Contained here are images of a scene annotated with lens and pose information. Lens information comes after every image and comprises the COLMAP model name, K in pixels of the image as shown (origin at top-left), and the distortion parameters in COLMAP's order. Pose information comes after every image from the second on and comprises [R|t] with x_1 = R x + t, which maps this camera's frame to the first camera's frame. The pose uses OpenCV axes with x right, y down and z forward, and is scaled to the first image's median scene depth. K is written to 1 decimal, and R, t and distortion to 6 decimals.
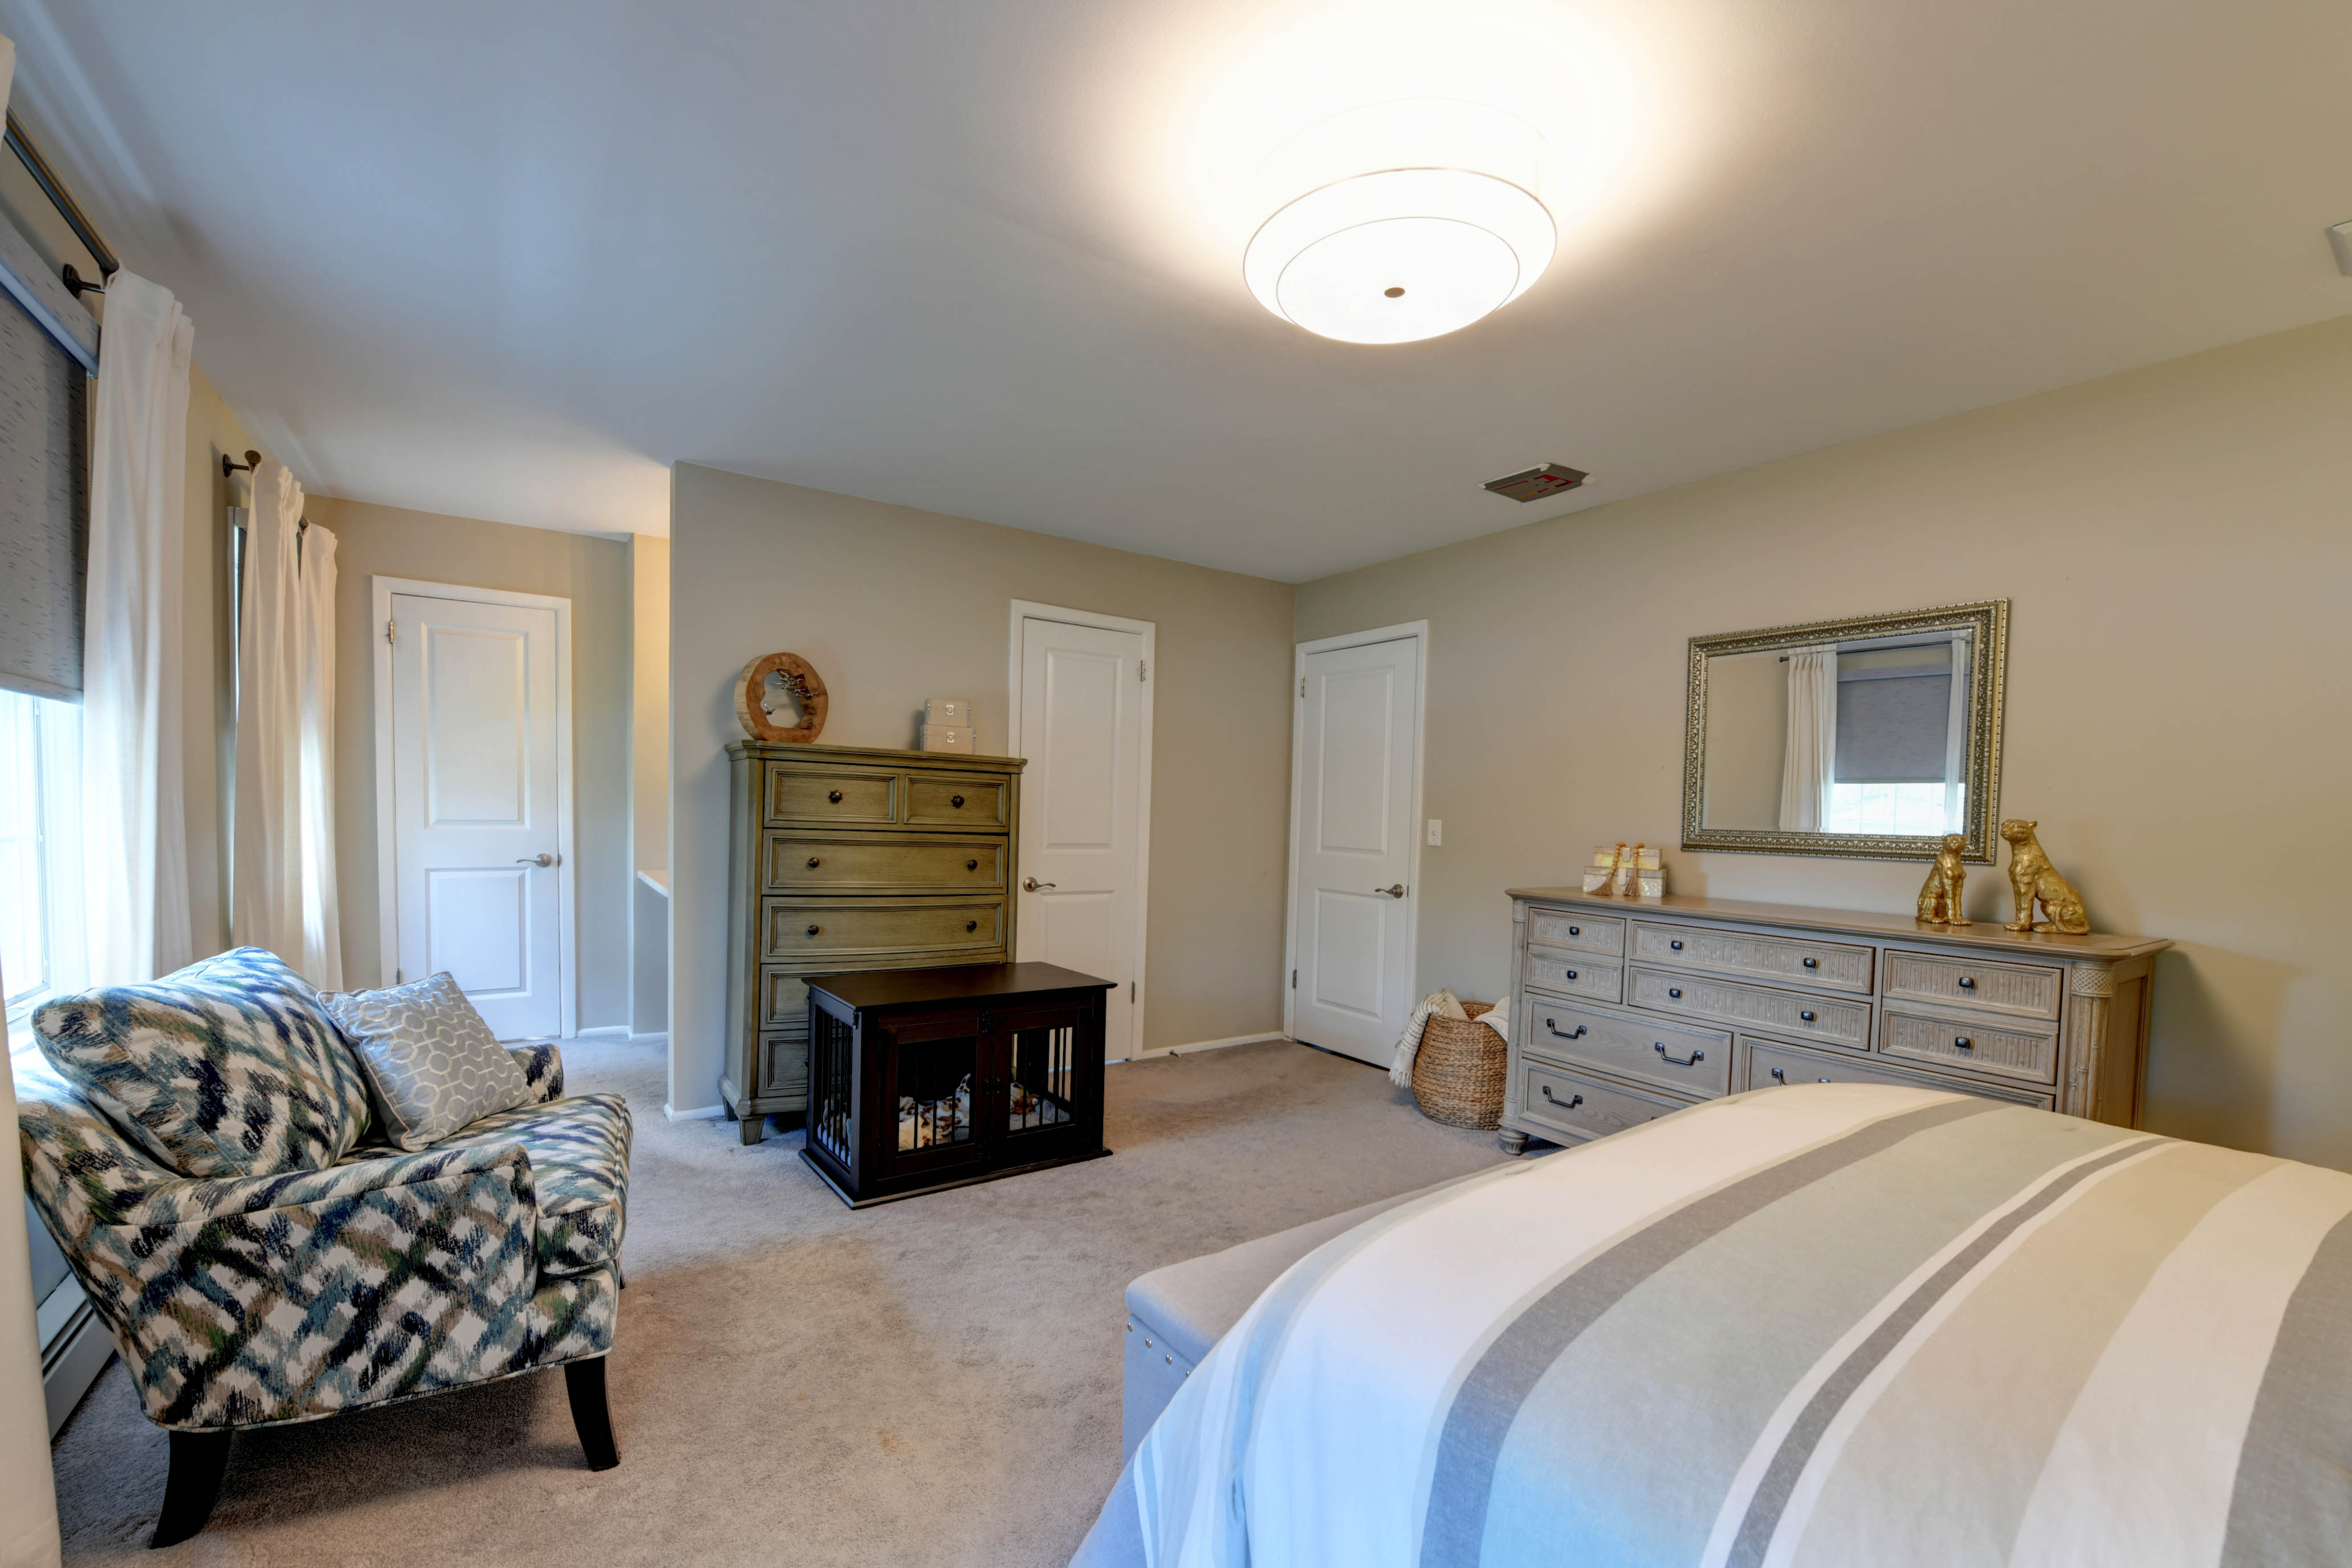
lens RADIAL K [[930.3, 0, 1159.0], [0, 930.3, 848.8], [0, 0, 1]] dist [-0.008576, -0.001022]
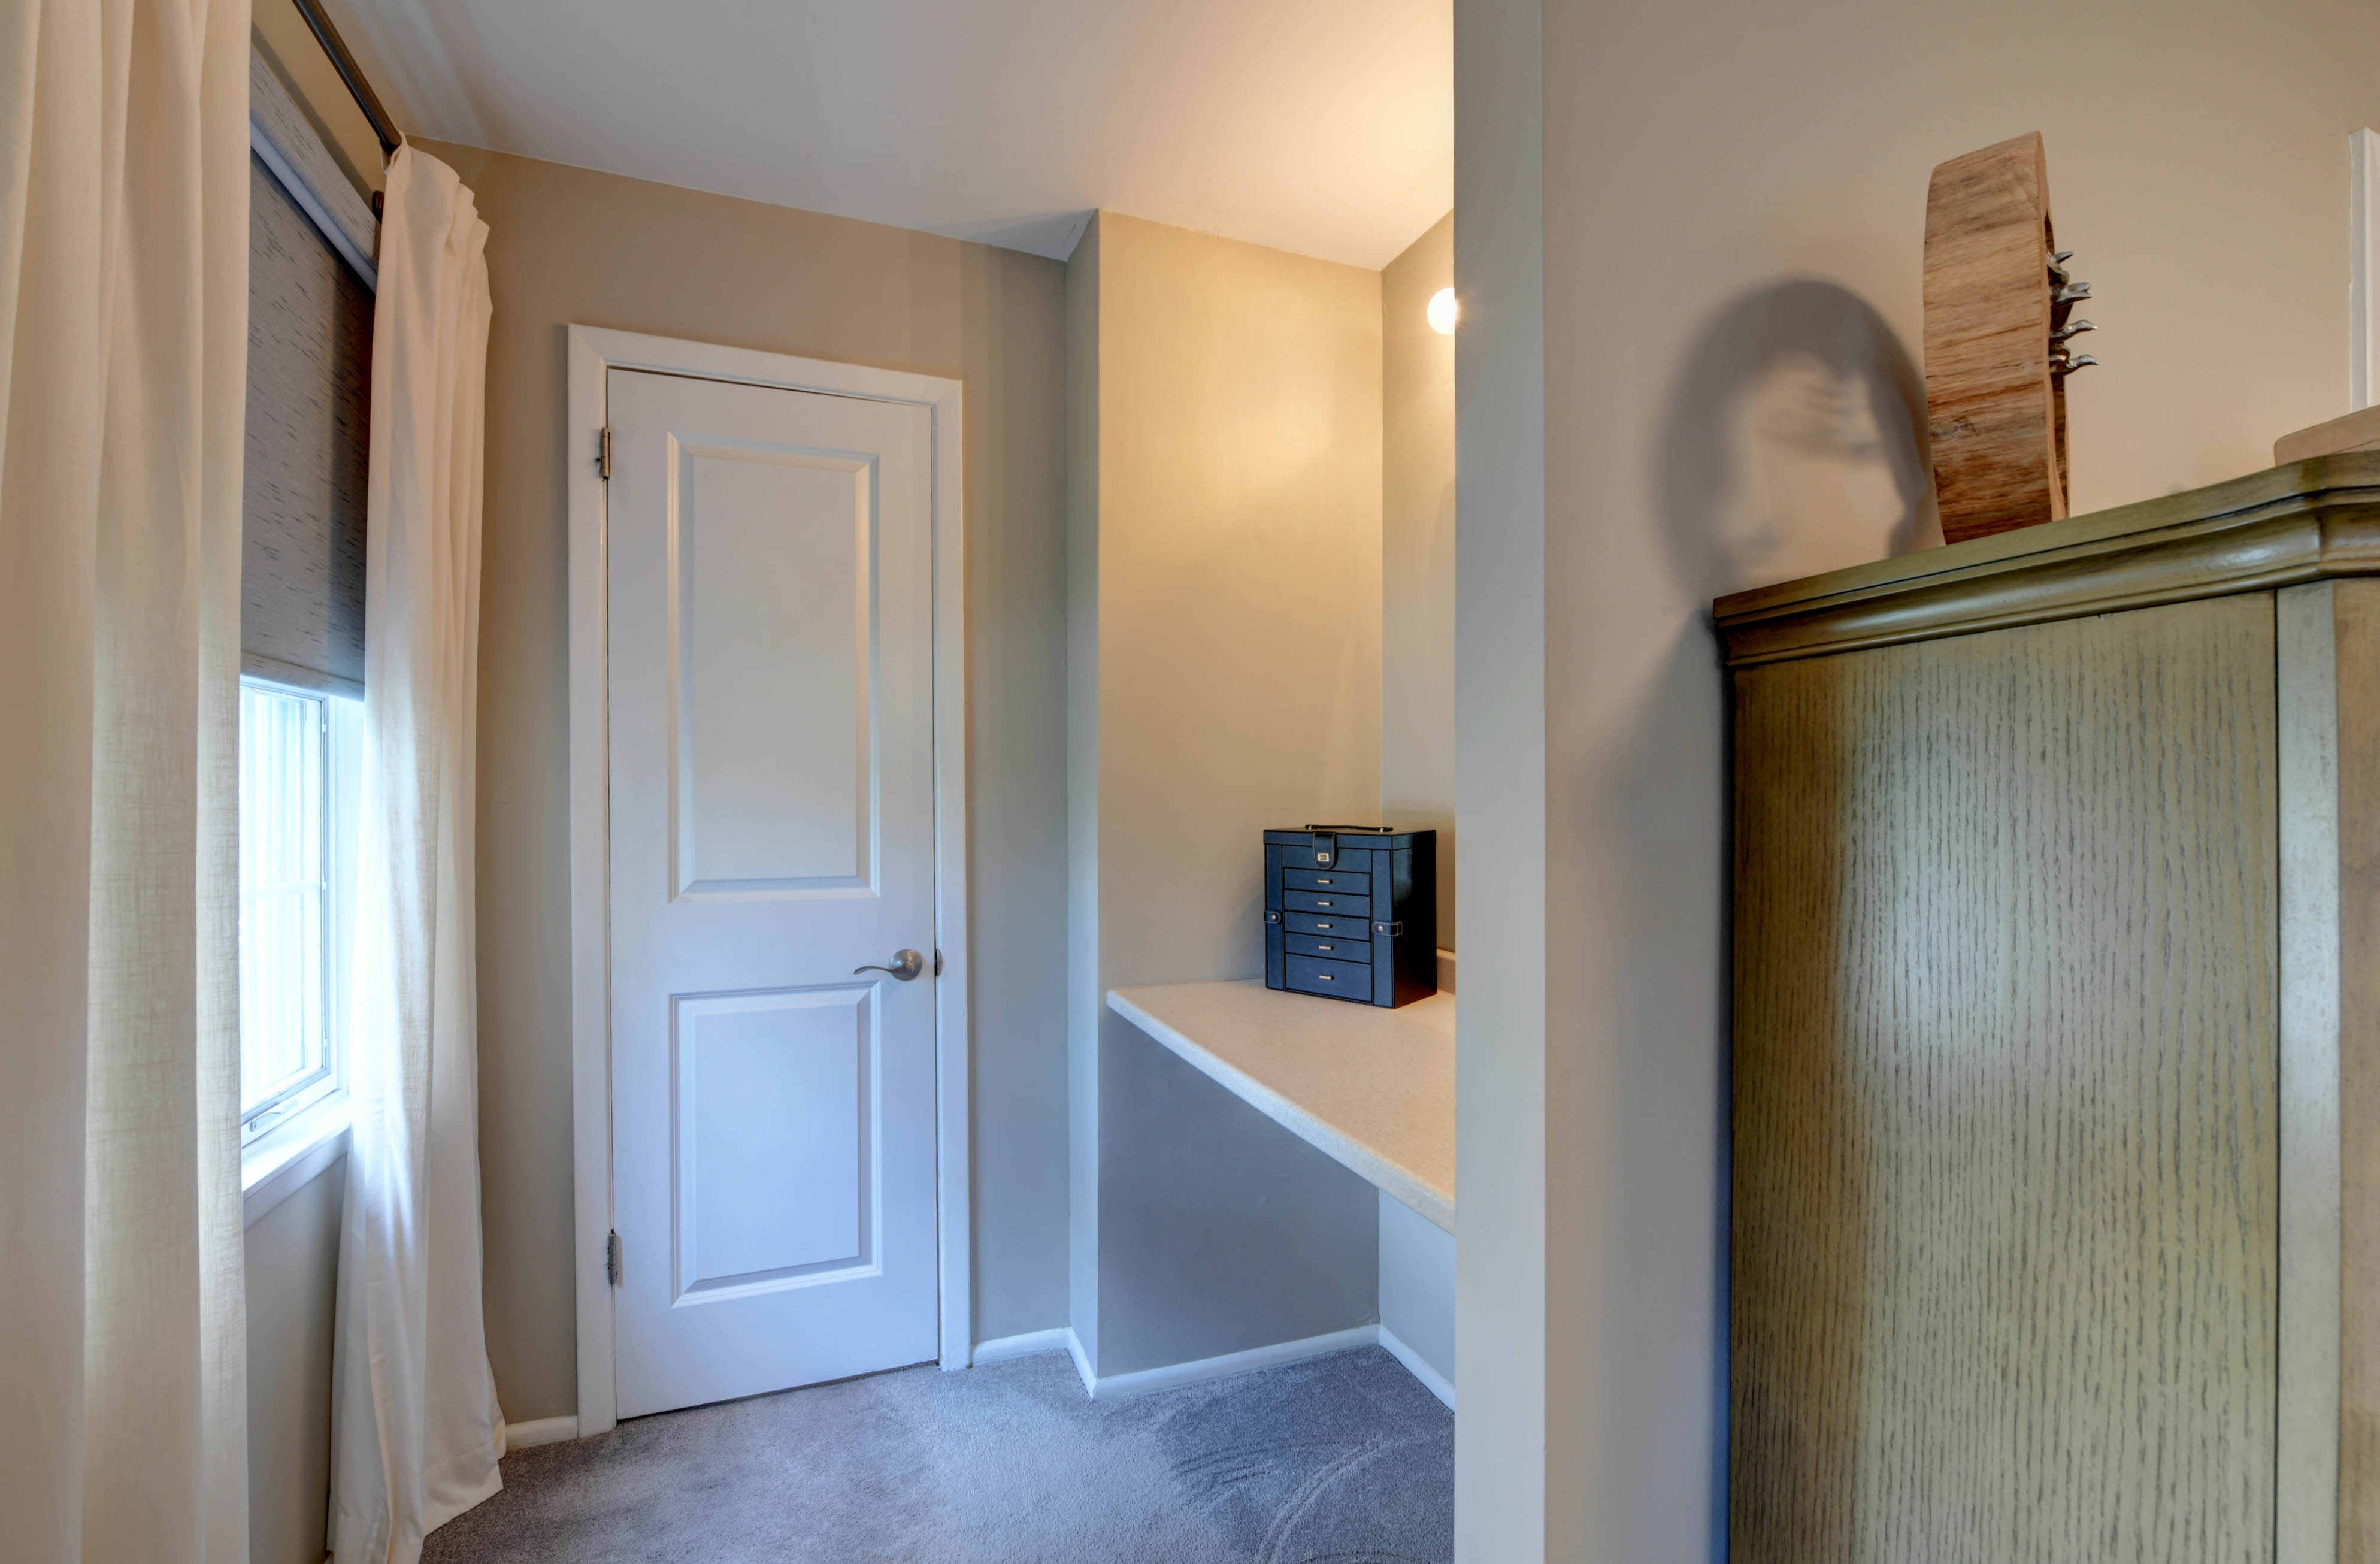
lens RADIAL K [[998.6, 0, 1184.8], [0, 998.6, 794.1], [0, 0, 1]] dist [-0.010052, -0.000776]
pose [[0.960903, -0.032641, -0.274954, -0.404705], [0.015783, 0.997869, -0.063304, -0.036742], [0.276434, 0.056490, 0.959371, 0.577562]]
